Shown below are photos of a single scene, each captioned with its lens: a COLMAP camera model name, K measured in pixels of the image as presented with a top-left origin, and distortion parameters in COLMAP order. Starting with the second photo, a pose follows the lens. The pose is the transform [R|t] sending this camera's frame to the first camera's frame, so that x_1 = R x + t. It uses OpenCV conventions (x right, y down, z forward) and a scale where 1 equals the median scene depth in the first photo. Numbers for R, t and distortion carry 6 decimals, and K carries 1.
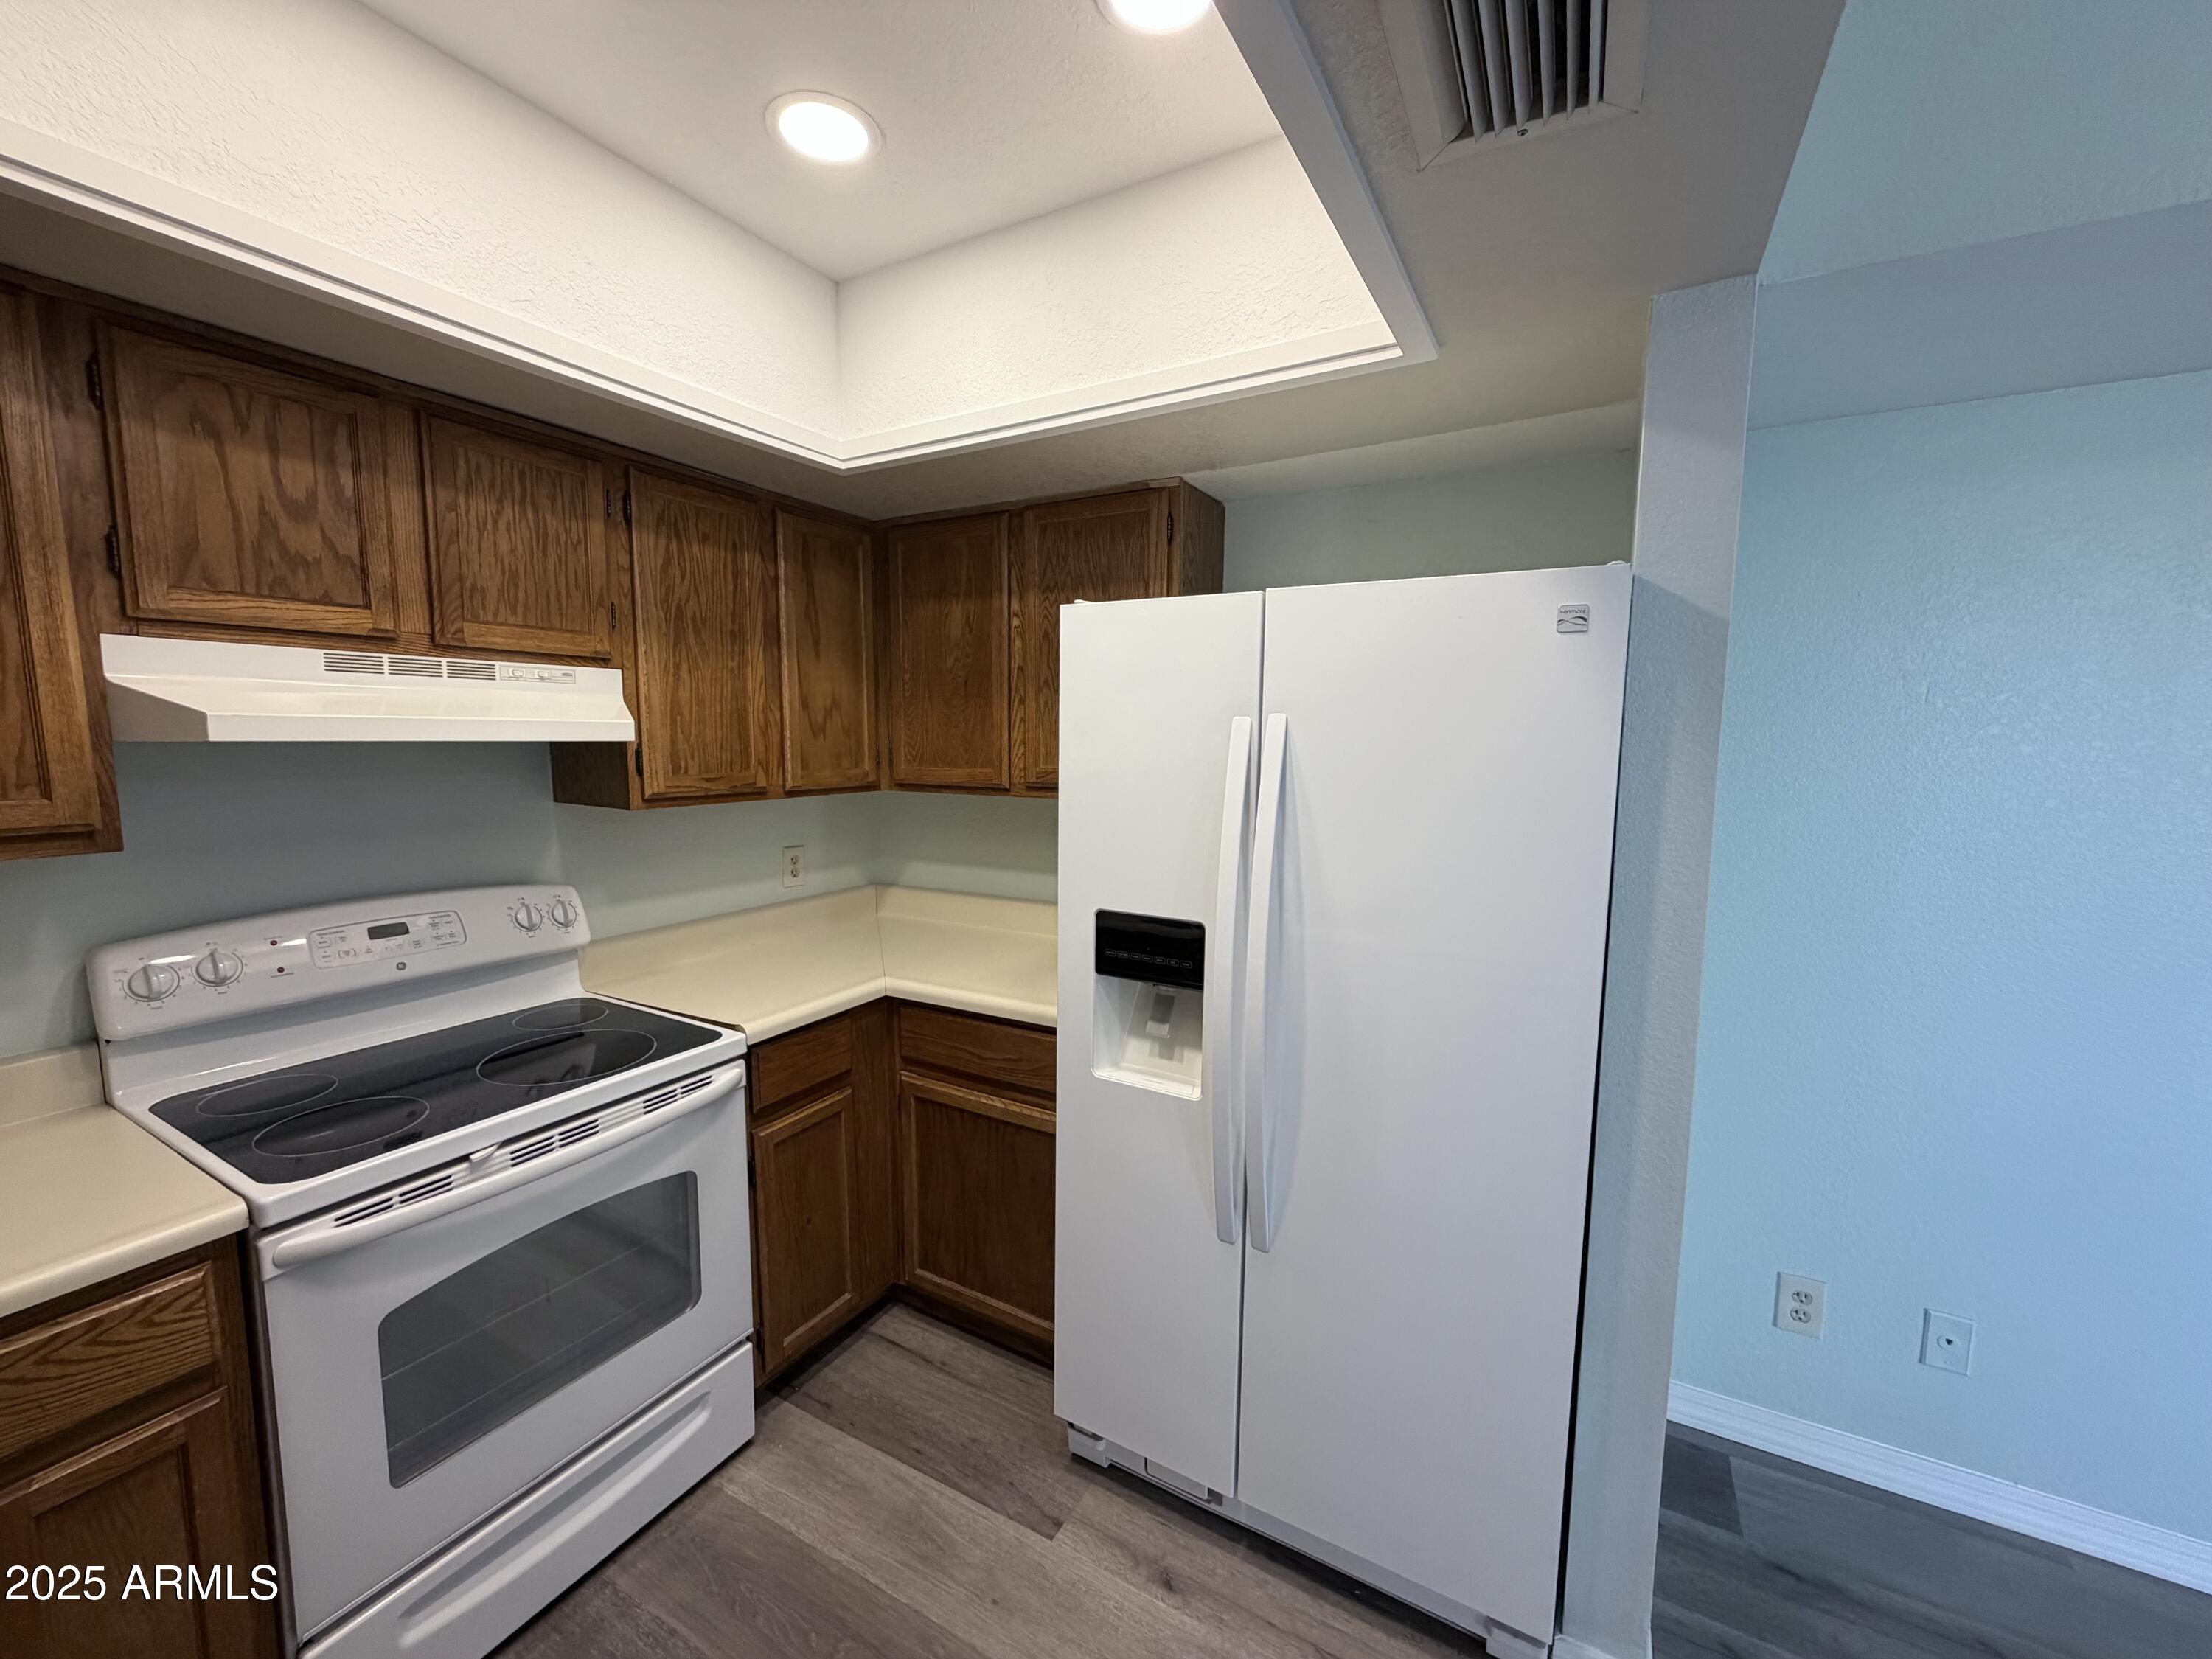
lens RADIAL K [[880.9, 0, 1102.6], [0, 880.9, 826.1], [0, 0, 1]] dist [-0.000121, 0.000142]
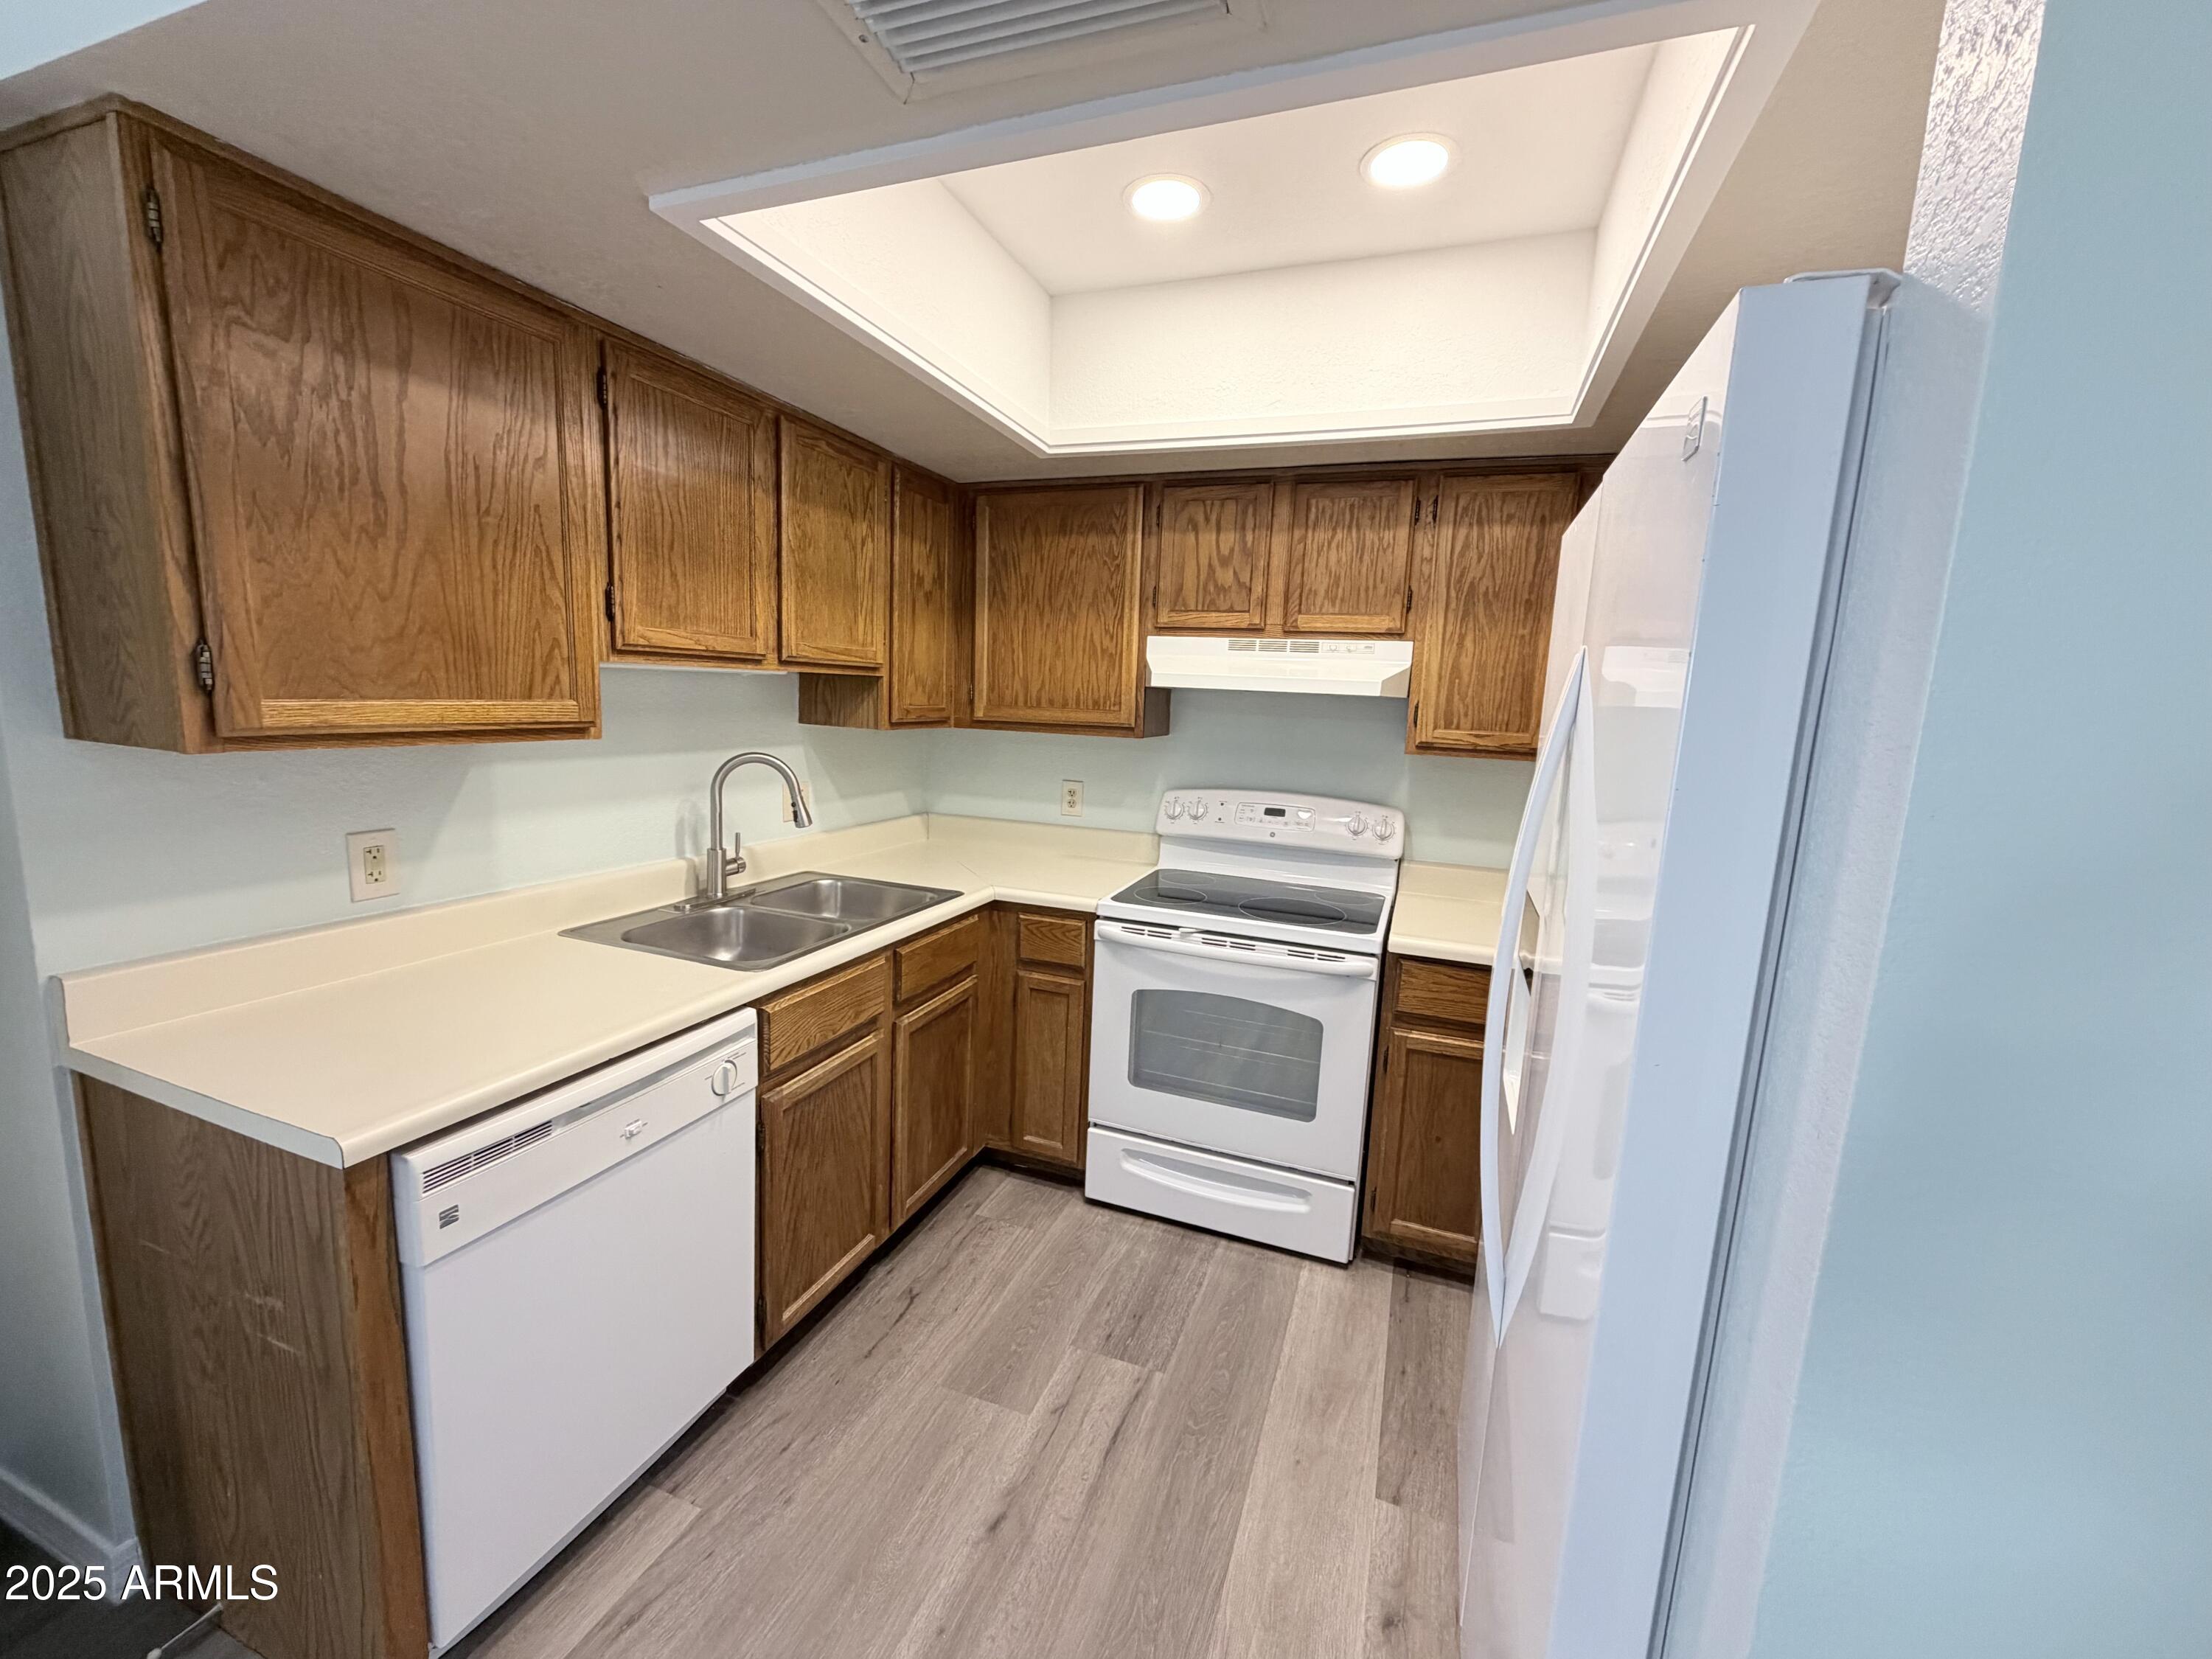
lens RADIAL K [[880.9, 0, 1102.6], [0, 880.9, 826.1], [0, 0, 1]] dist [-0.000121, 0.000142]
pose [[0.154777, 0.147588, -0.976863, 0.691764], [-0.145684, 0.981379, 0.125187, -0.011675], [0.977149, 0.122937, 0.173396, 0.397956]]
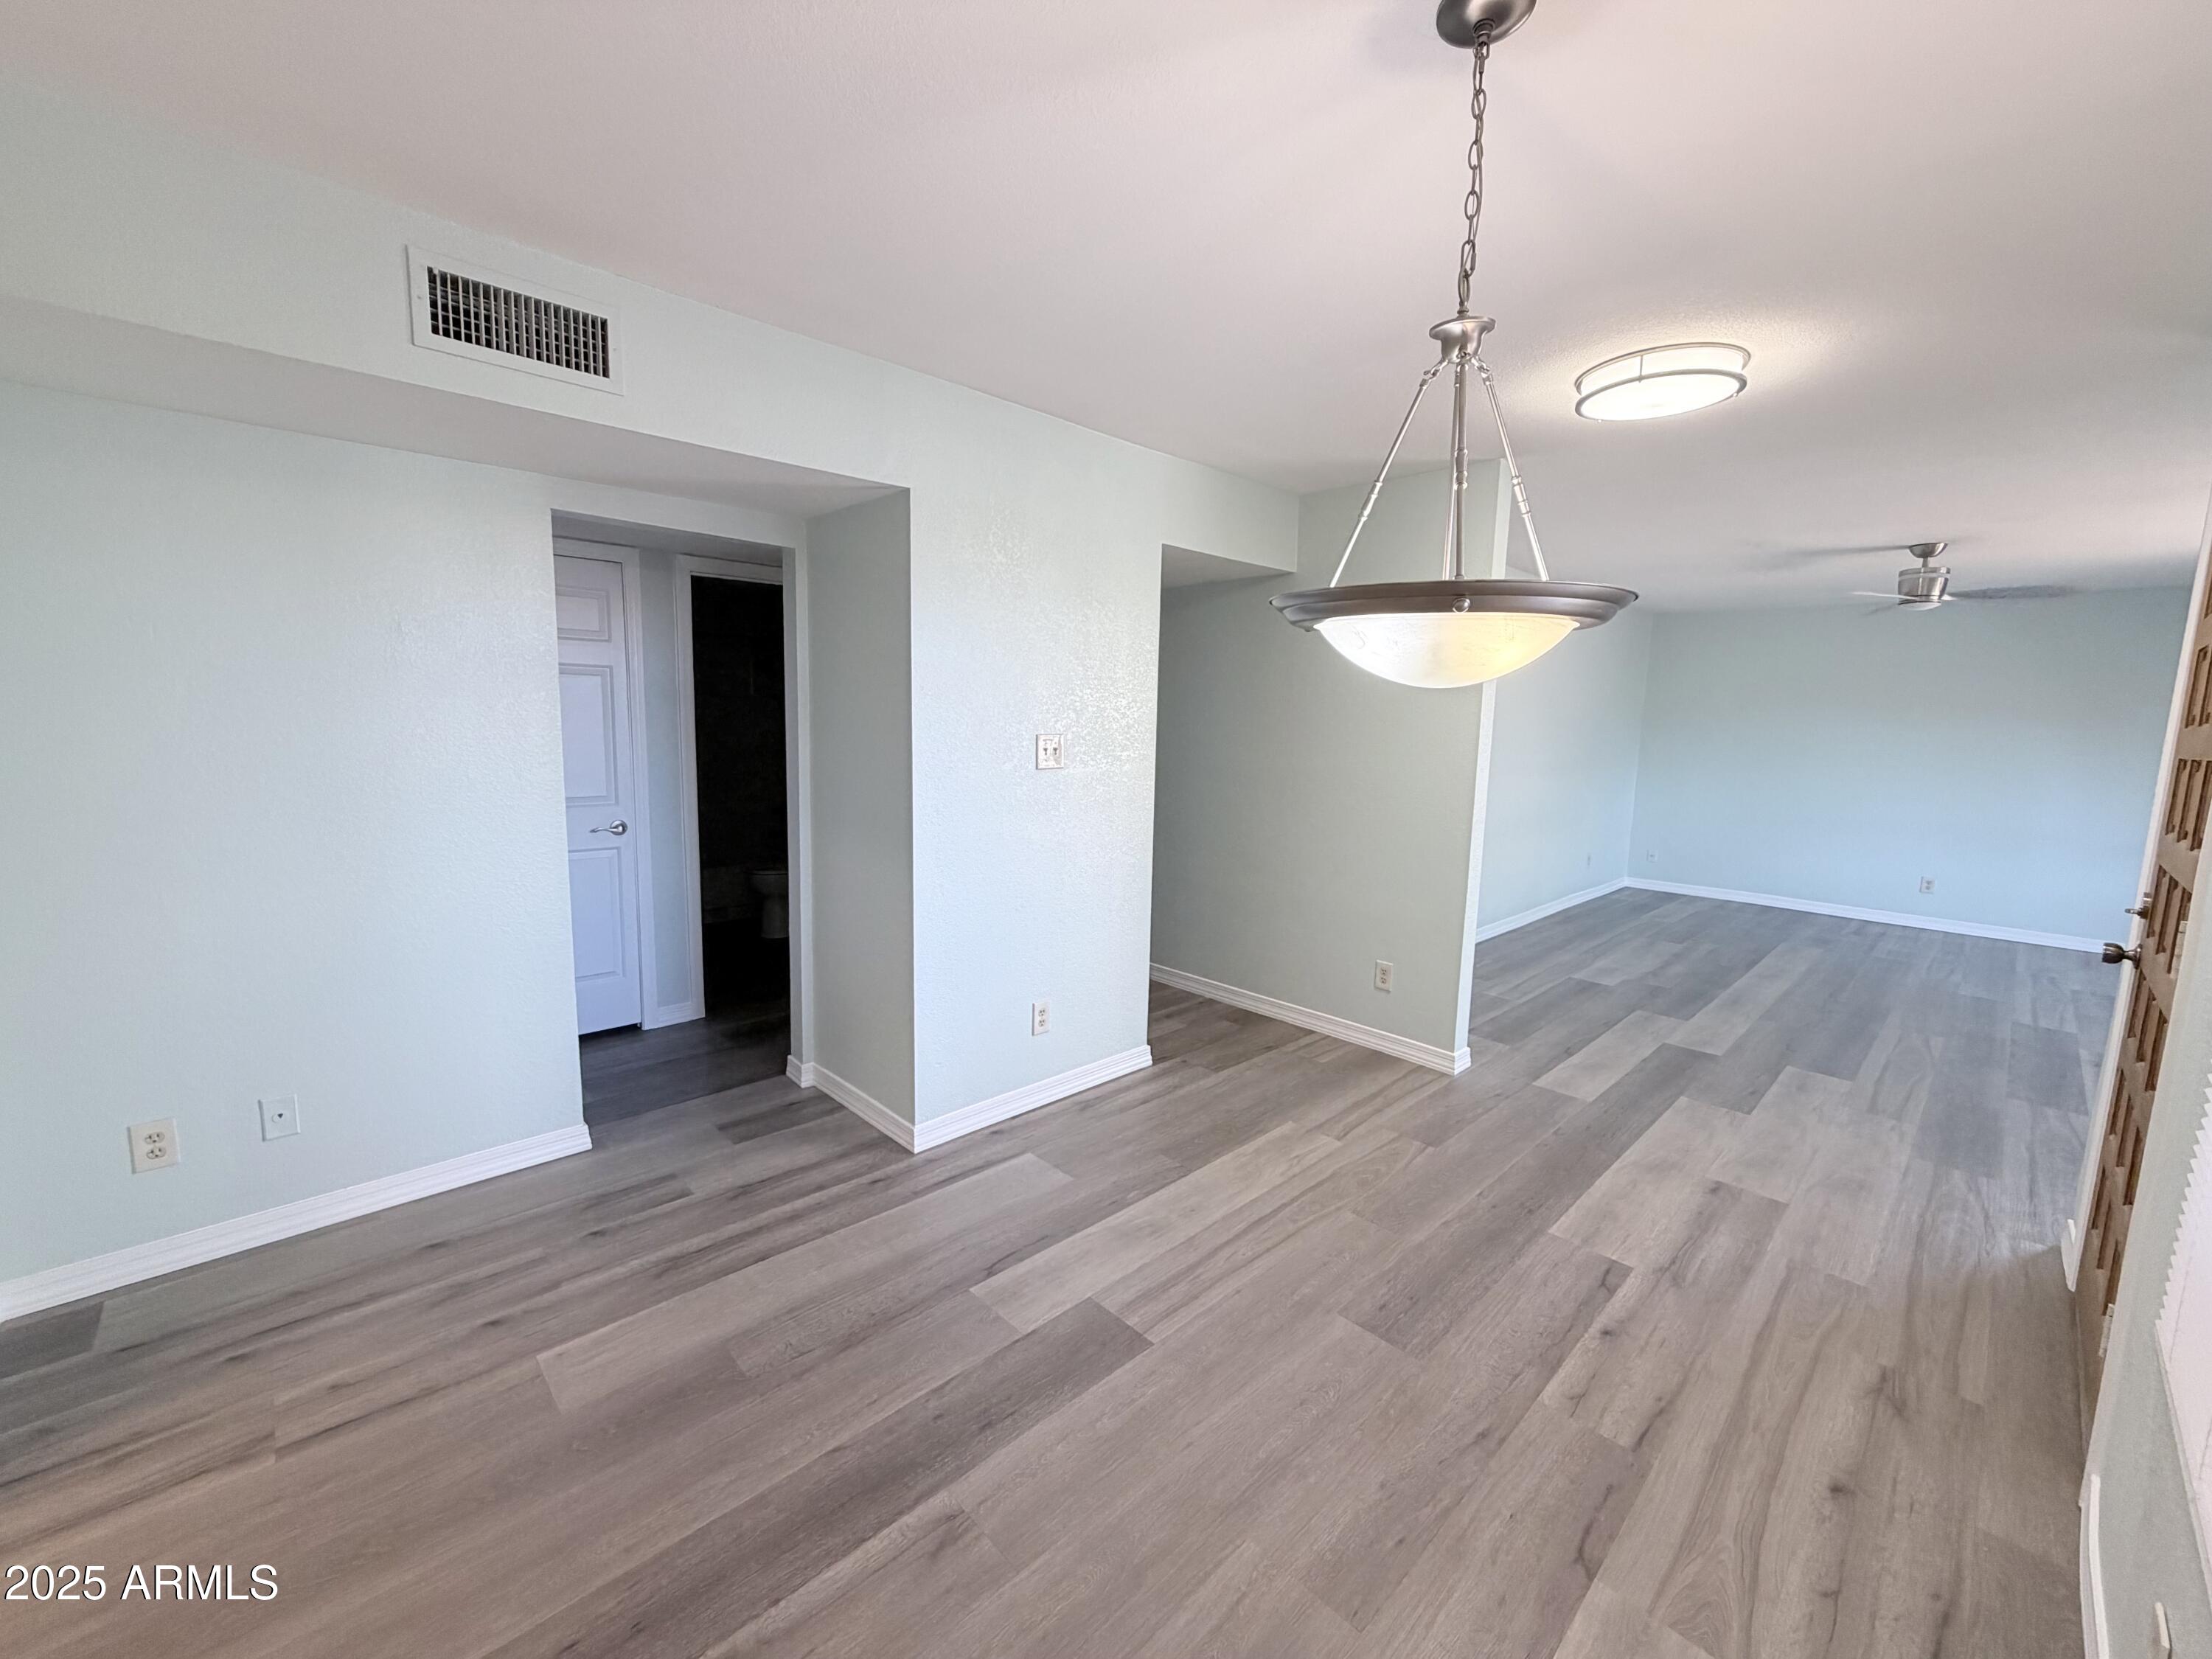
lens RADIAL K [[880.9, 0, 1102.6], [0, 880.9, 826.1], [0, 0, 1]] dist [-0.000121, 0.000142]
pose [[0.287493, -0.120626, 0.950157, 0.081207], [0.082606, 0.991464, 0.100875, 0.103516], [-0.954214, 0.049488, 0.295003, -0.615372]]
